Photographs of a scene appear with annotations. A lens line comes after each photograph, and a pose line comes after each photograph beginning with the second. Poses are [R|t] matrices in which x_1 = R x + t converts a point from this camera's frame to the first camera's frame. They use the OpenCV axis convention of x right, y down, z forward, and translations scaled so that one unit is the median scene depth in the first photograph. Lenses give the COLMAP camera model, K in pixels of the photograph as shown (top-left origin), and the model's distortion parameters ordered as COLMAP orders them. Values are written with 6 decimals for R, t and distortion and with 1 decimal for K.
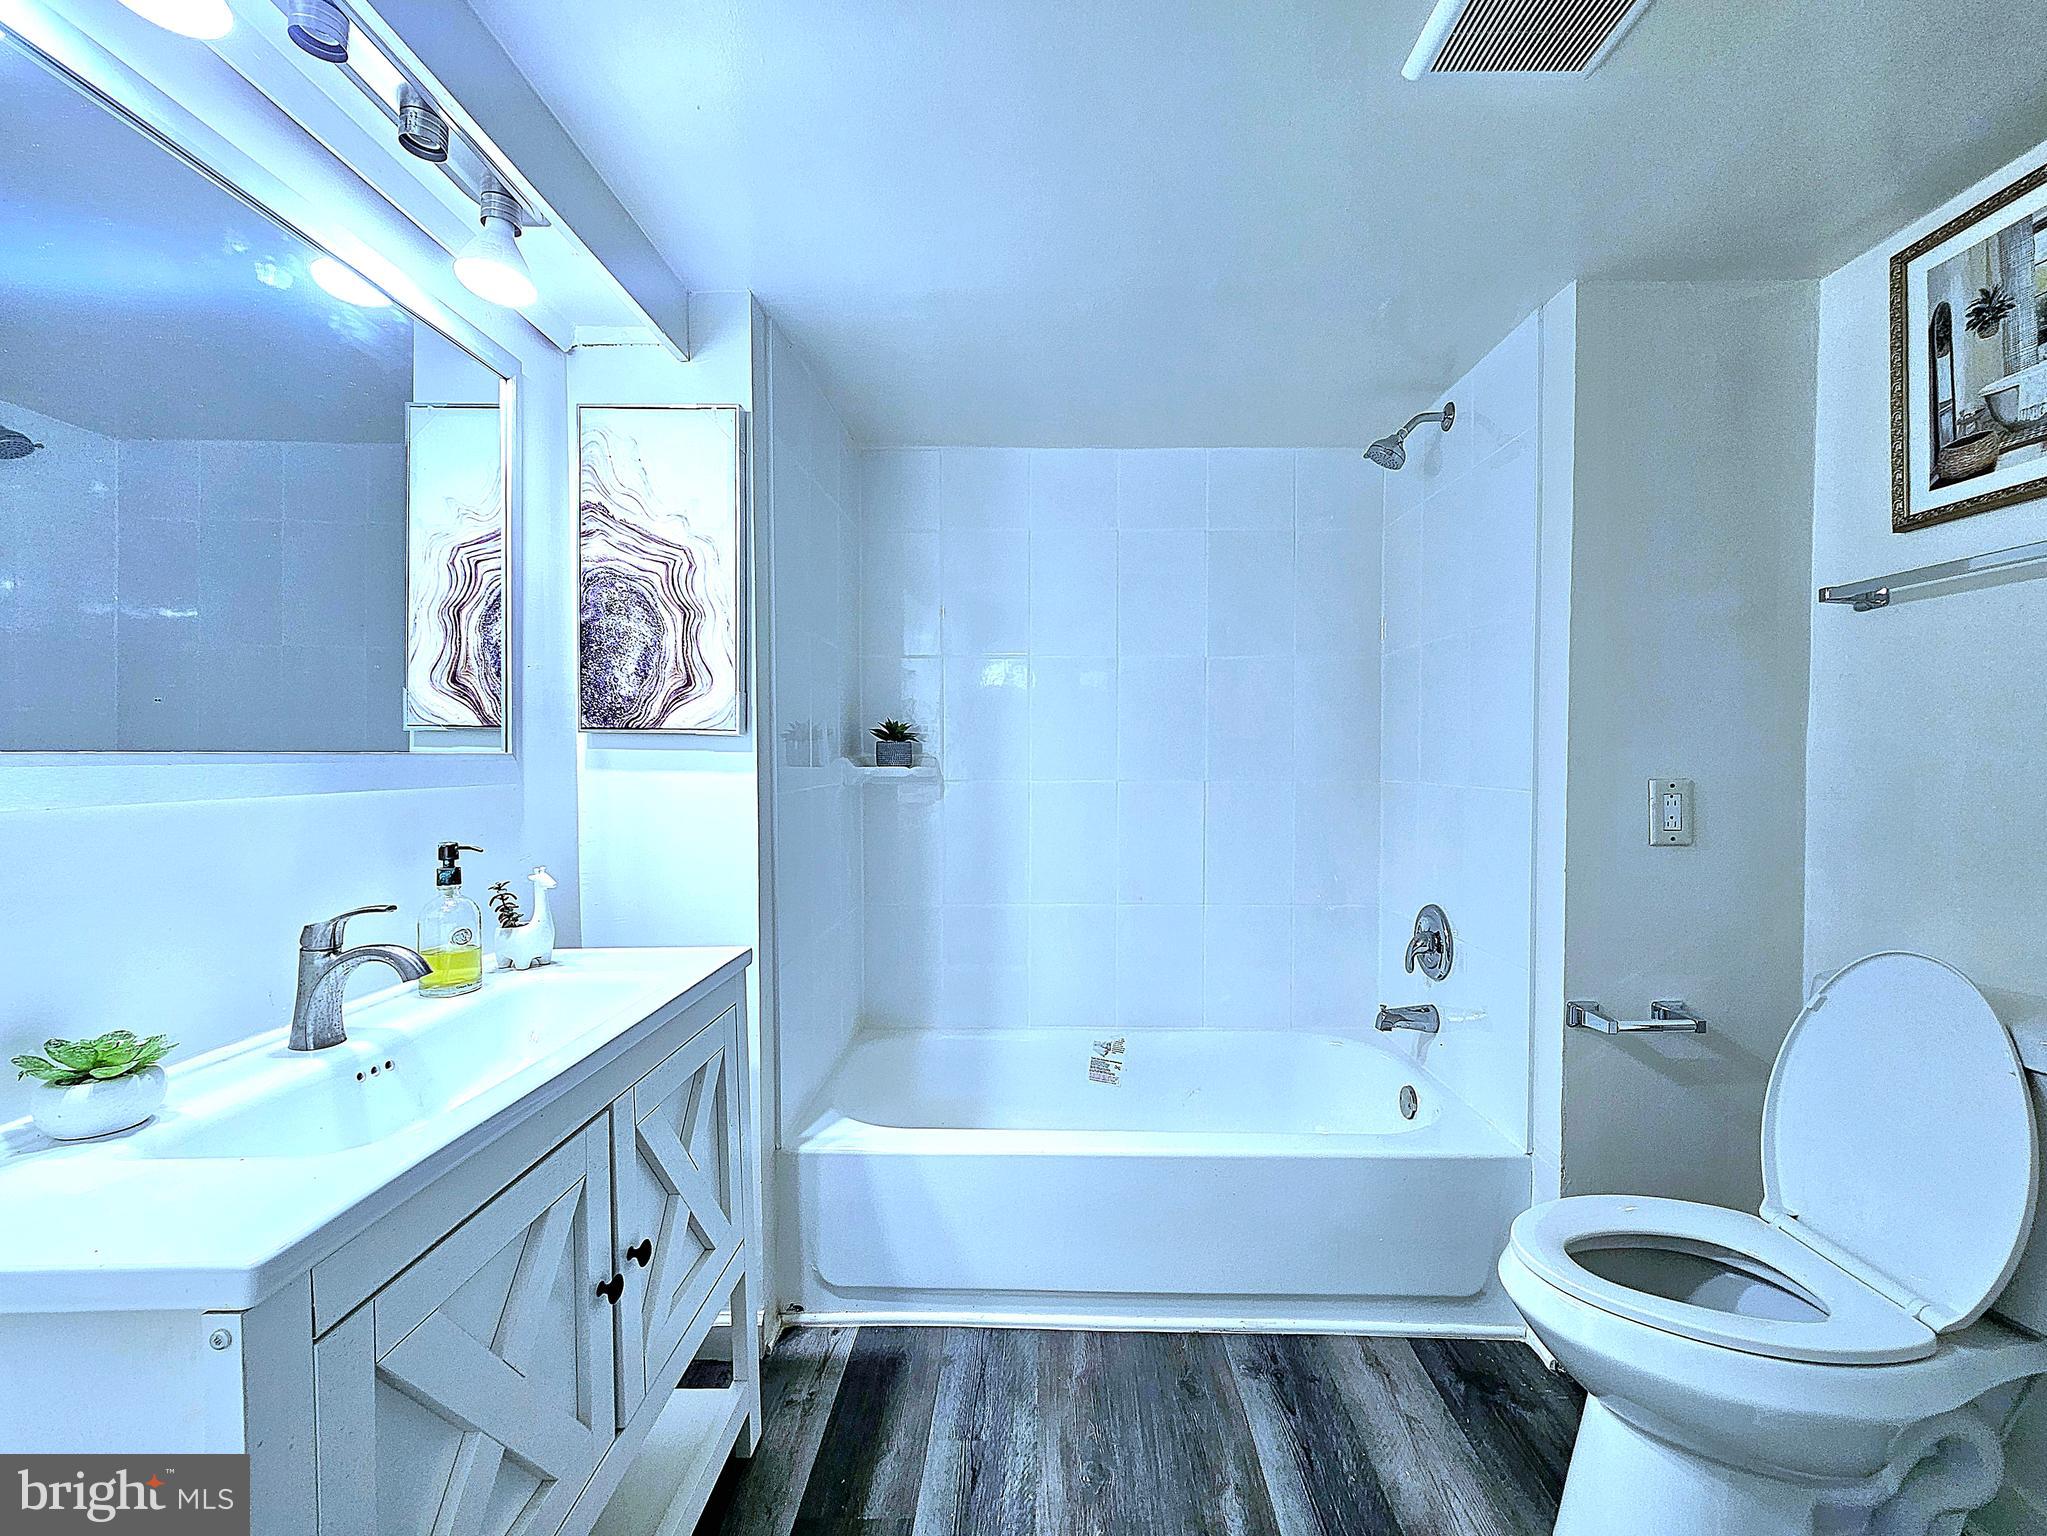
lens RADIAL K [[846.7, 0, 1026.3], [0, 846.7, 755.2], [0, 0, 1]] dist [-0.001108, -0.000045]
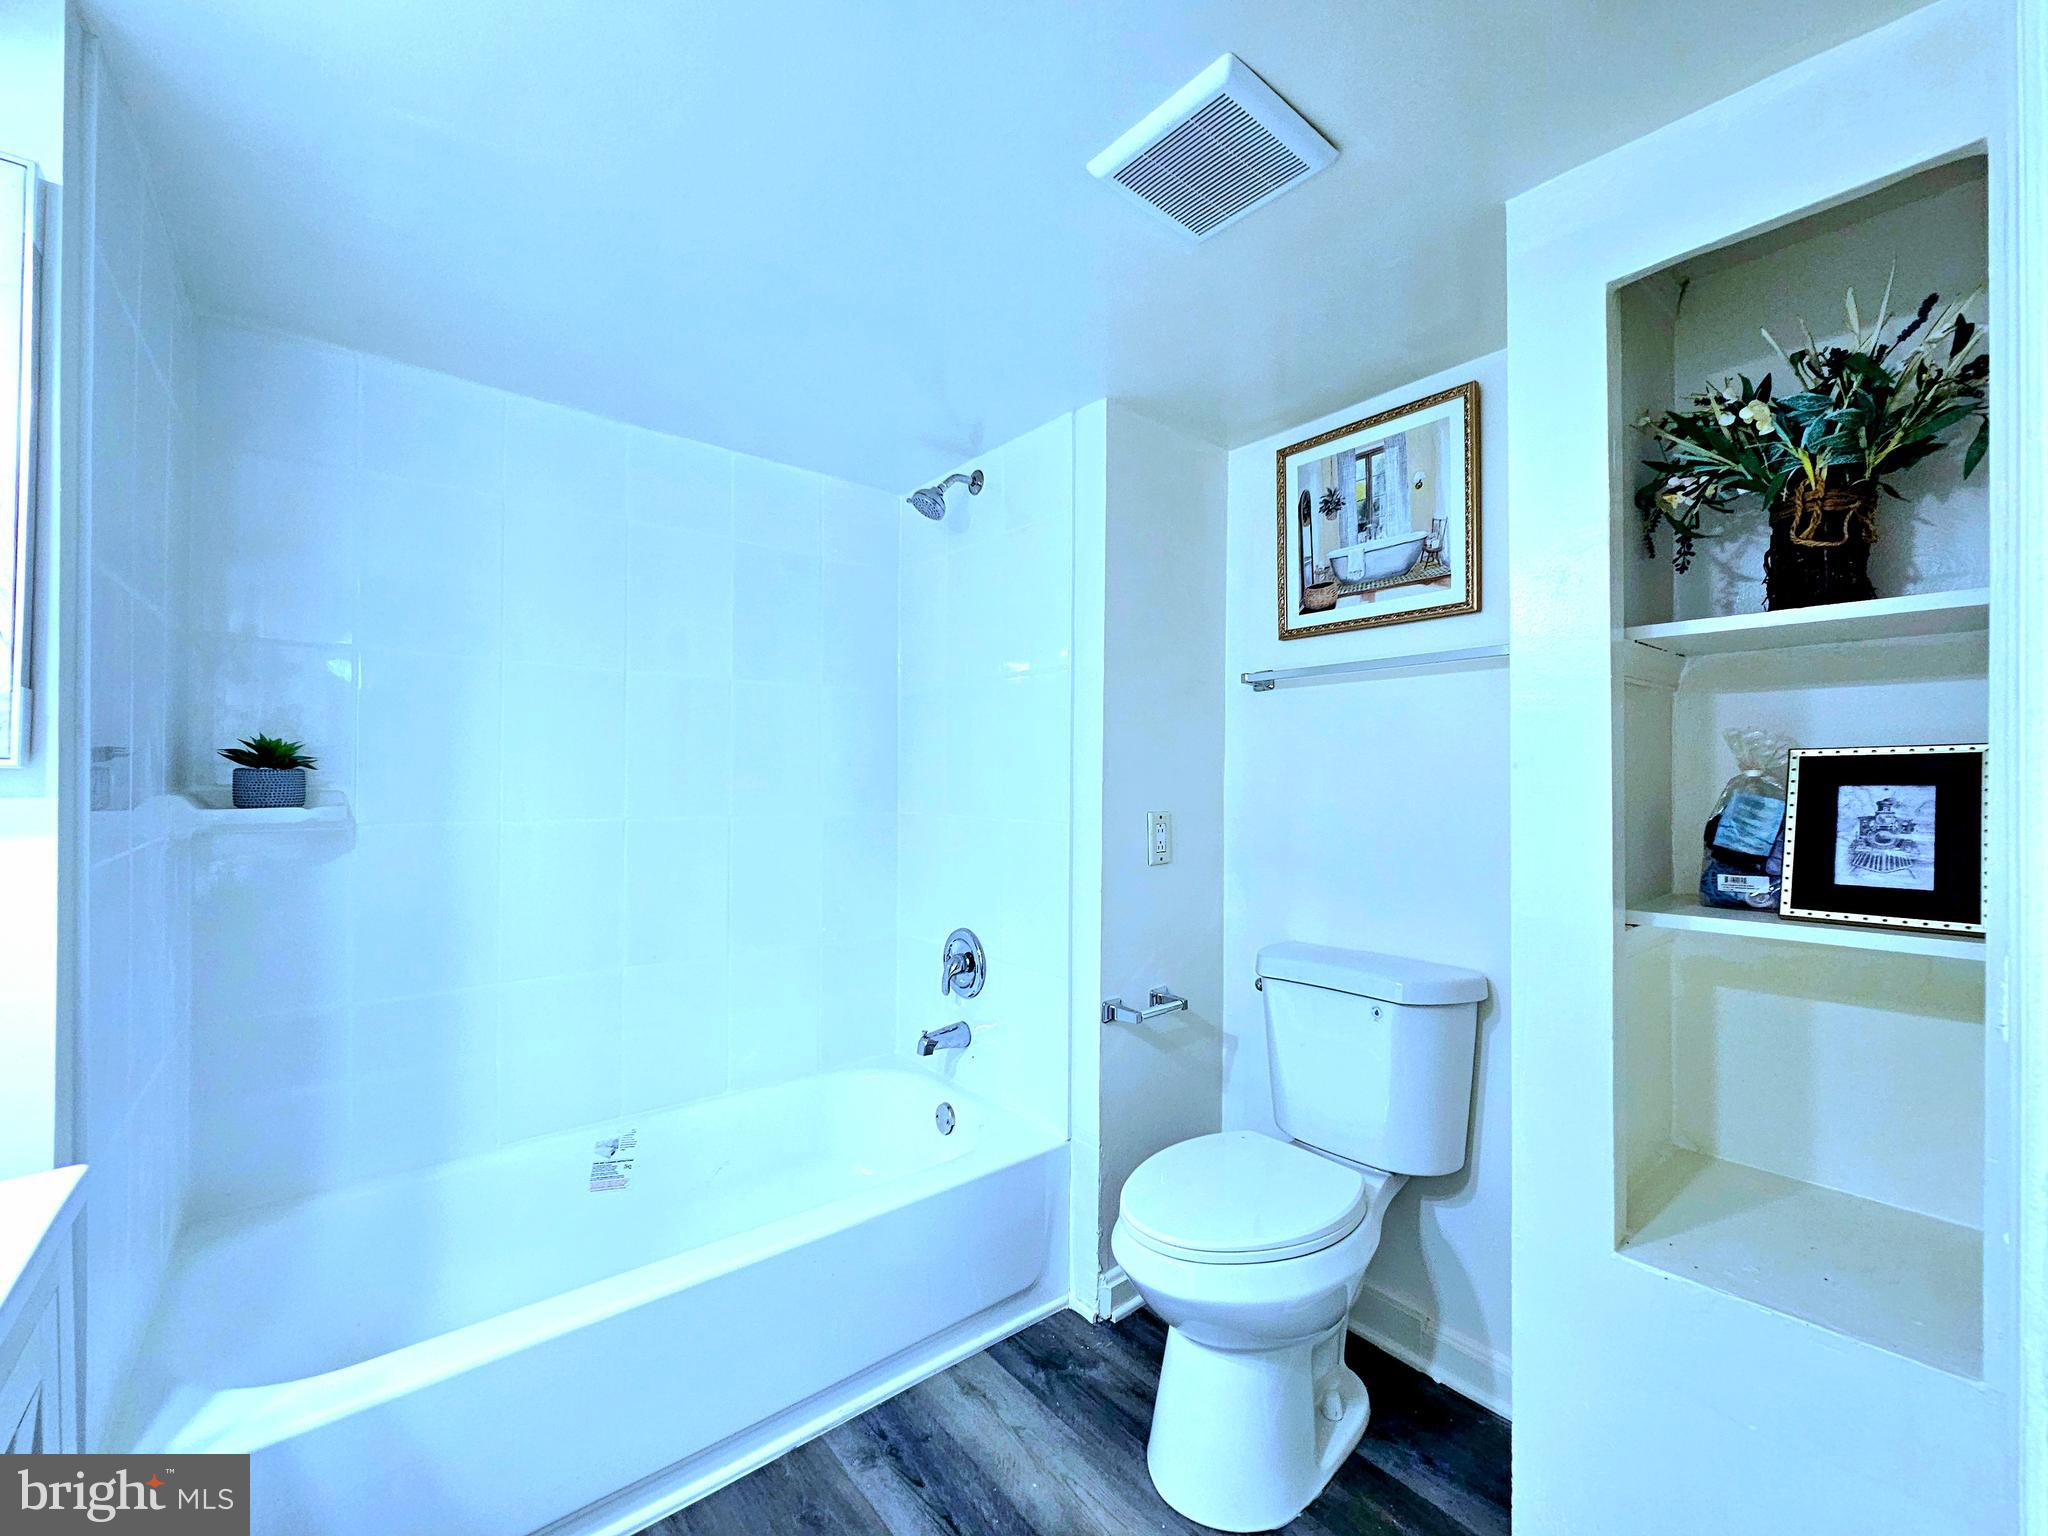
lens RADIAL K [[829.5, 0, 1024.0], [0, 829.5, 768.0], [0, 0, 1]] dist [0.002470, 0.000161]
pose [[0.753235, 0.015359, 0.657573, -0.215906], [-0.008169, 0.999869, -0.013997, -0.019126], [-0.657701, 0.005172, 0.753261, 0.202065]]
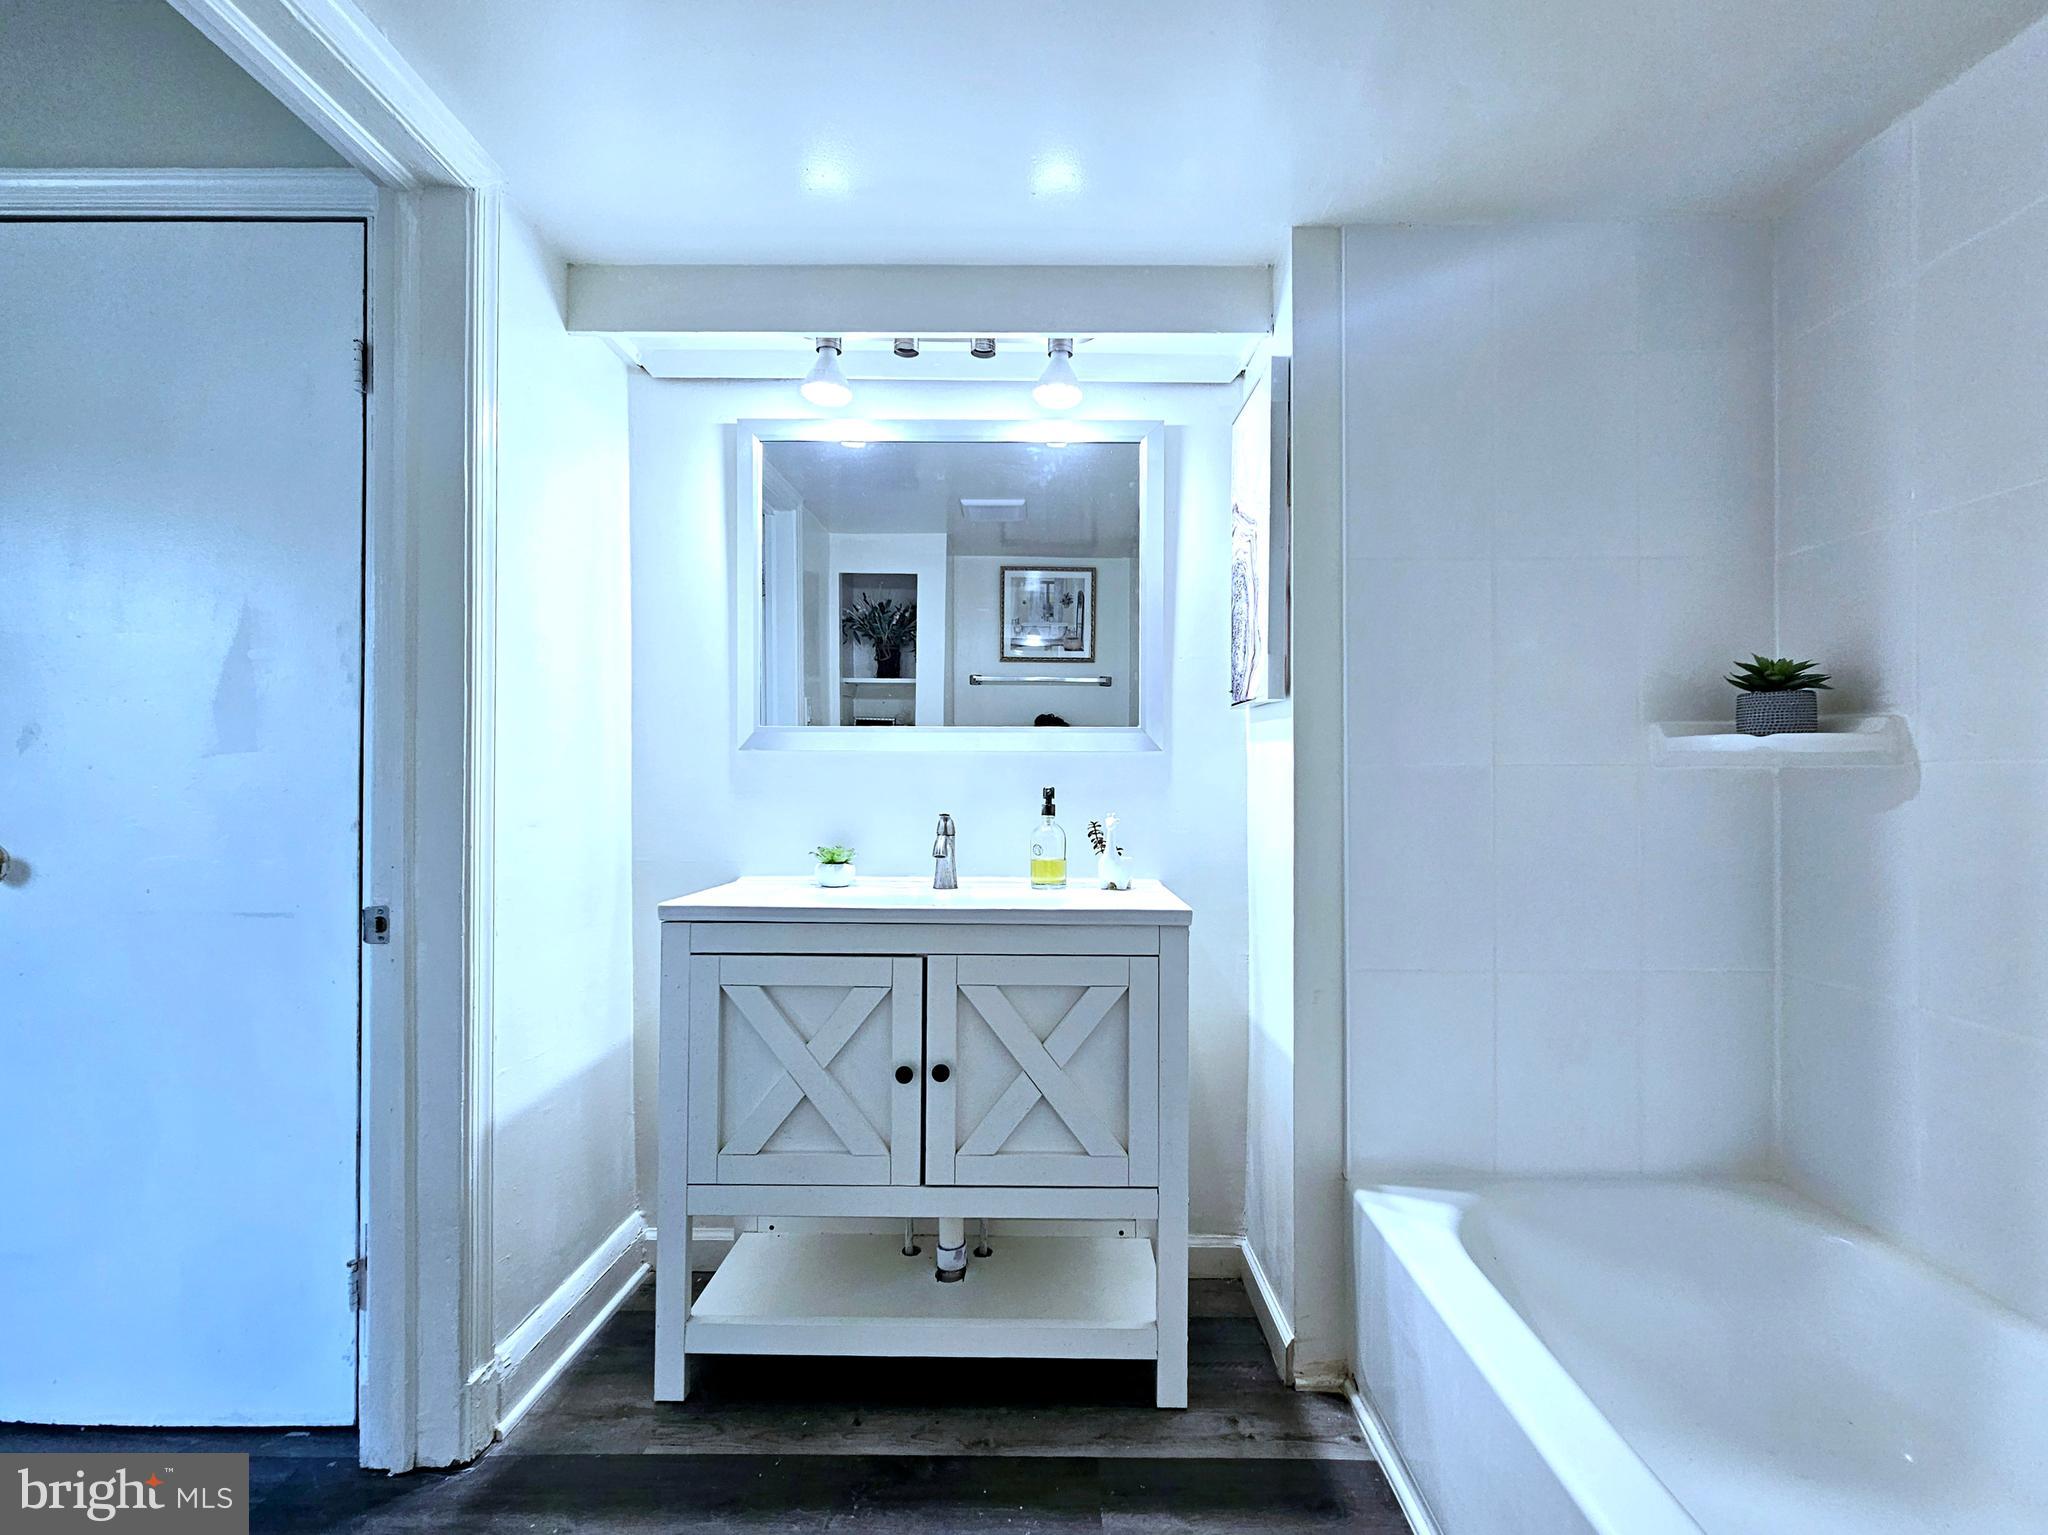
lens RADIAL K [[847.1, 0, 1026.8], [0, 847.1, 754.7], [0, 0, 1]] dist [-0.001108, -0.000045]
pose [[0.019628, -0.019767, -0.999612, 0.625203], [-0.003550, 0.999797, -0.019841, 0.059623], [0.999801, 0.003939, 0.019554, 0.728122]]
